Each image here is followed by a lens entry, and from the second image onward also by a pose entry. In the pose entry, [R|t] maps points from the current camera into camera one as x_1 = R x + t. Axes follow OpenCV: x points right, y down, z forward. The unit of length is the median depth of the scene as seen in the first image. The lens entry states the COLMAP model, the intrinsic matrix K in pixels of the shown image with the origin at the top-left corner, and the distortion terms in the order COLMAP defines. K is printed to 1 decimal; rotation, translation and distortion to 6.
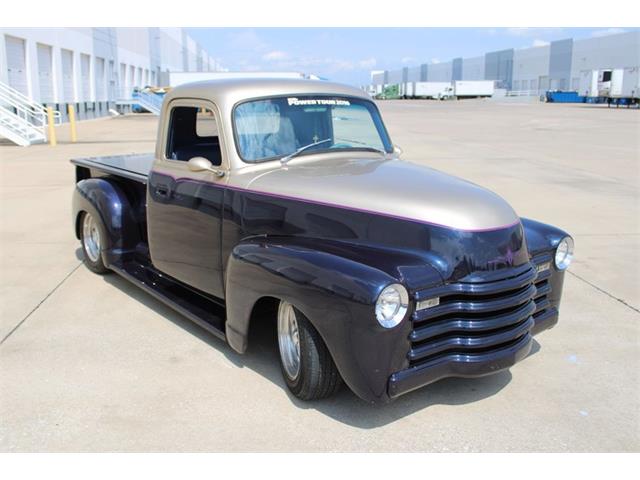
lens RADIAL K [[604.3, 0, 319.5], [0, 604.3, 240.6], [0, 0, 1]] dist [-0.084402, 0.000000]
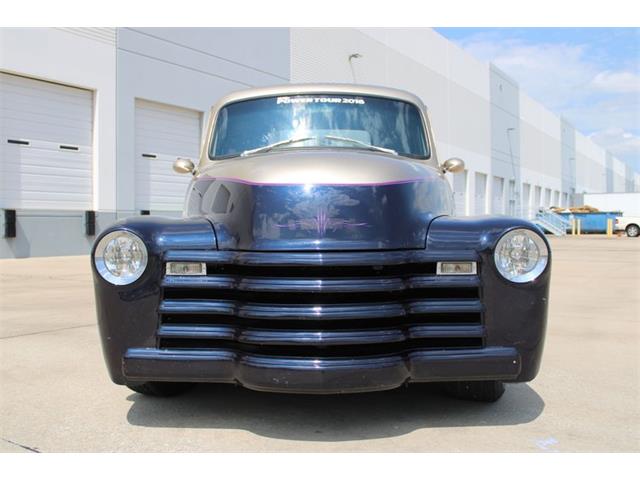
lens RADIAL K [[627.7, 0, 318.6], [0, 627.7, 237.9], [0, 0, 1]] dist [-0.099338, 0.000000]
pose [[0.780594, 0.002834, -0.625033, 0.500733], [-0.137394, 0.976309, -0.167163, 0.107599], [0.609751, 0.216362, 0.762490, 0.287140]]
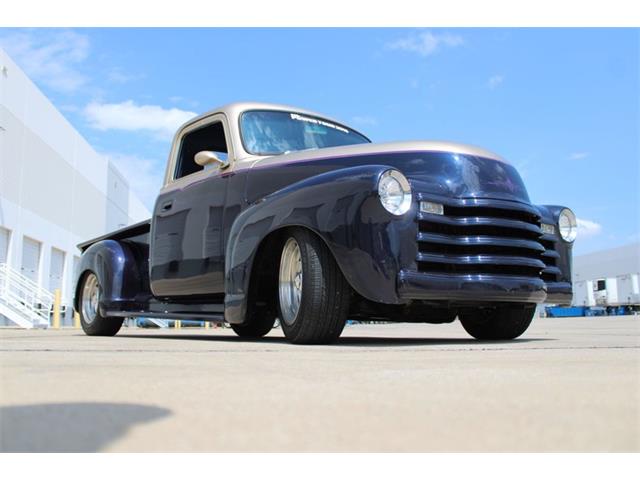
lens RADIAL K [[604.3, 0, 317.7], [0, 604.3, 230.1], [0, 0, 1]] dist [-0.084402, 0.000000]
pose [[0.999894, -0.013855, -0.004560, -0.001813], [0.011075, 0.924588, -0.380807, 0.309787], [0.009492, 0.380716, 0.924643, 0.060476]]
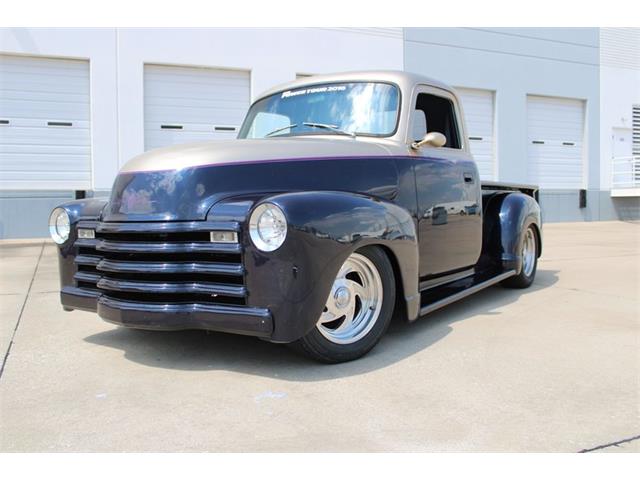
lens RADIAL K [[604.7, 0, 317.0], [0, 604.7, 237.4], [0, 0, 1]] dist [-0.083911, 0.000000]
pose [[0.301003, 0.039262, -0.952815, 0.844137], [-0.206111, 0.978214, -0.024804, 0.029391], [0.931083, 0.203852, 0.302538, 0.646482]]
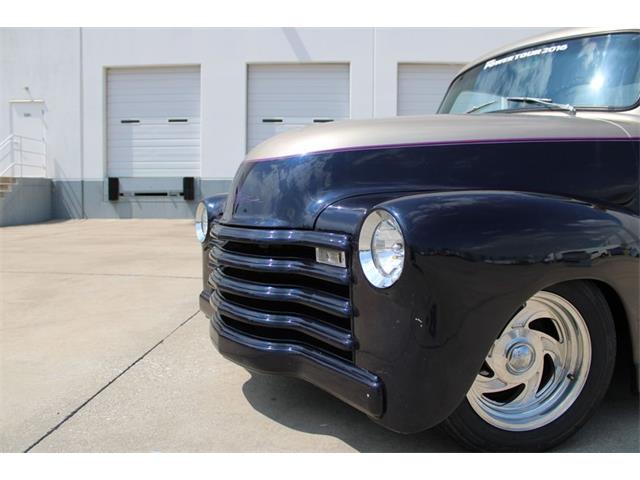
lens RADIAL K [[533.4, 0, 317.8], [0, 533.4, 234.8], [0, 0, 1]] dist [-0.152697, 0.113878]
pose [[-0.156507, 0.066436, -0.985440, 0.610413], [-0.237595, 0.965903, 0.102854, -0.013131], [0.958673, 0.250233, -0.135386, 0.771405]]
